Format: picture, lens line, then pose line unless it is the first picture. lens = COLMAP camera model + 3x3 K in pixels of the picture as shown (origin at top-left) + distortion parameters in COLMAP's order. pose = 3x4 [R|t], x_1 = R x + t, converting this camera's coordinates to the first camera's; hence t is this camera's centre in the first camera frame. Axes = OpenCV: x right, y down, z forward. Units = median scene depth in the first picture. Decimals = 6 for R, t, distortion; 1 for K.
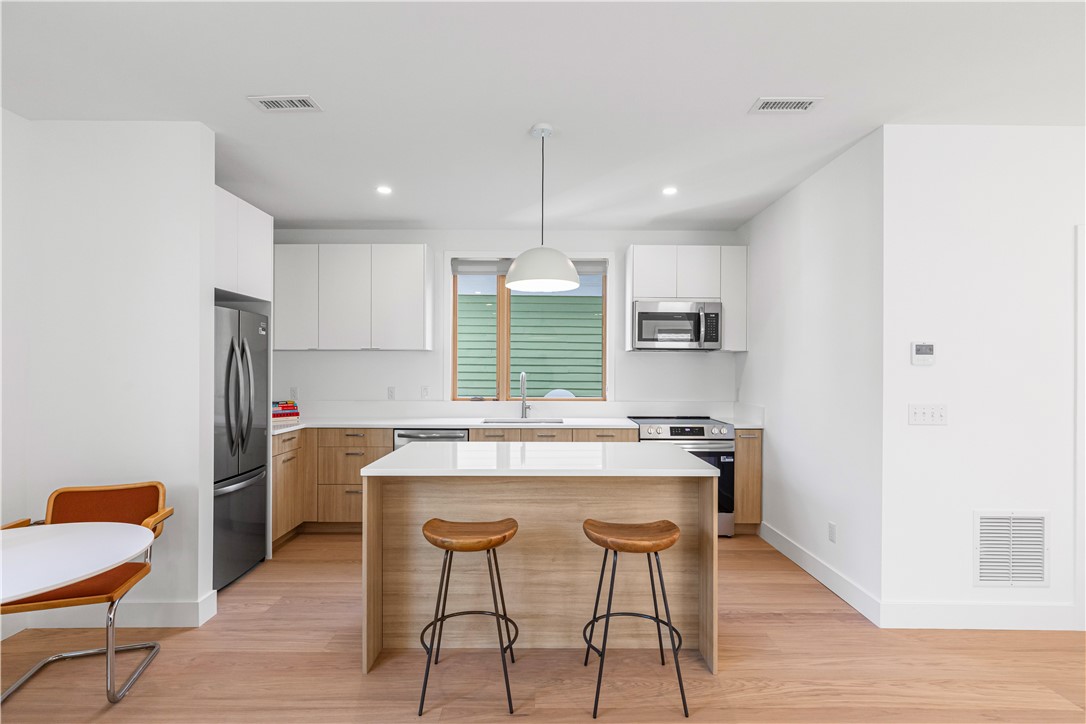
lens RADIAL K [[527.9, 0, 542.4], [0, 527.9, 365.3], [0, 0, 1]] dist [-0.001934, -0.001062]
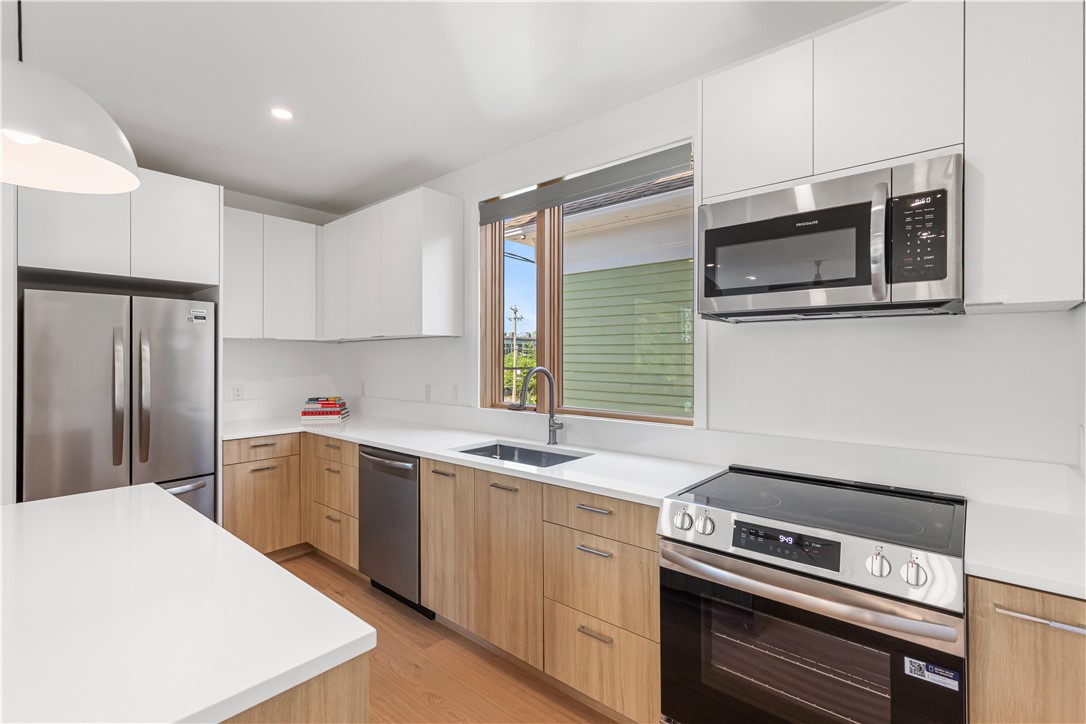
lens RADIAL K [[494.1, 0, 549.2], [0, 494.1, 351.9], [0, 0, 1]] dist [0.006457, 0.000333]
pose [[0.759271, -0.012648, -0.650652, 0.367777], [0.010712, 0.999919, -0.006937, 0.000026], [0.650686, -0.001703, 0.759345, 0.650163]]
